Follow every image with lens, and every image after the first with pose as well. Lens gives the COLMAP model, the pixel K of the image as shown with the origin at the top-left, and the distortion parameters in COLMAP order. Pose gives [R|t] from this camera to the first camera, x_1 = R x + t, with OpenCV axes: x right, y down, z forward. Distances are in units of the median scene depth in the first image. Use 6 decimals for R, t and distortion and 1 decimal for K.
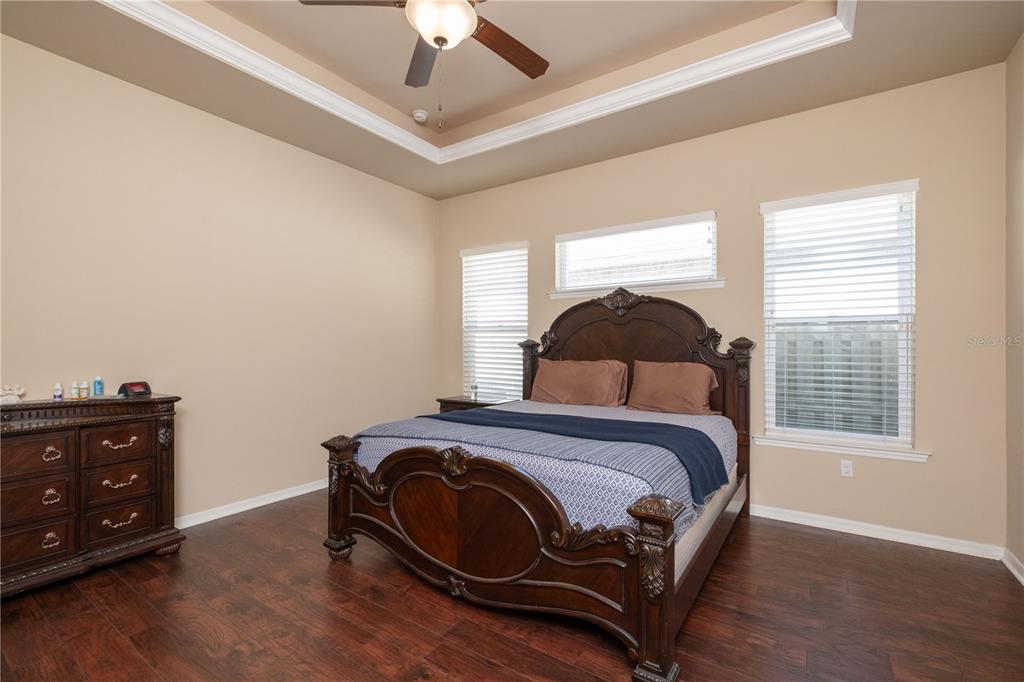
lens RADIAL K [[446.8, 0, 517.8], [0, 446.8, 340.7], [0, 0, 1]] dist [0.000410, -0.000077]
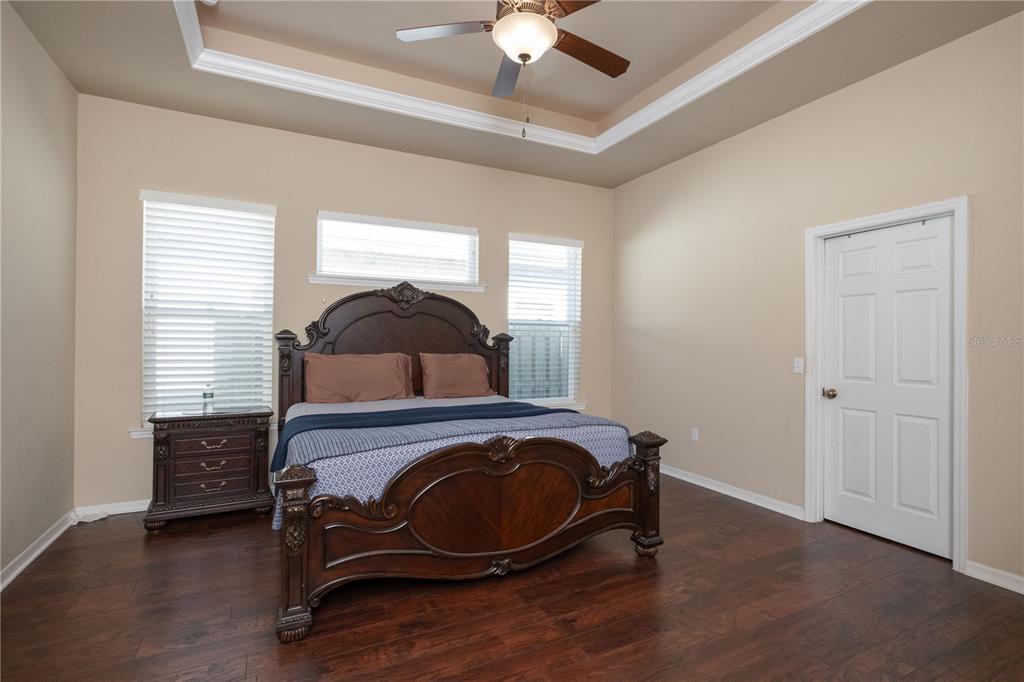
lens RADIAL K [[499.4, 0, 517.9], [0, 499.4, 331.9], [0, 0, 1]] dist [-0.020246, 0.000101]
pose [[0.486210, 0.019270, 0.873630, -0.716196], [-0.018513, 0.999760, -0.011749, 0.005163], [-0.873646, -0.010461, 0.486450, 0.249318]]
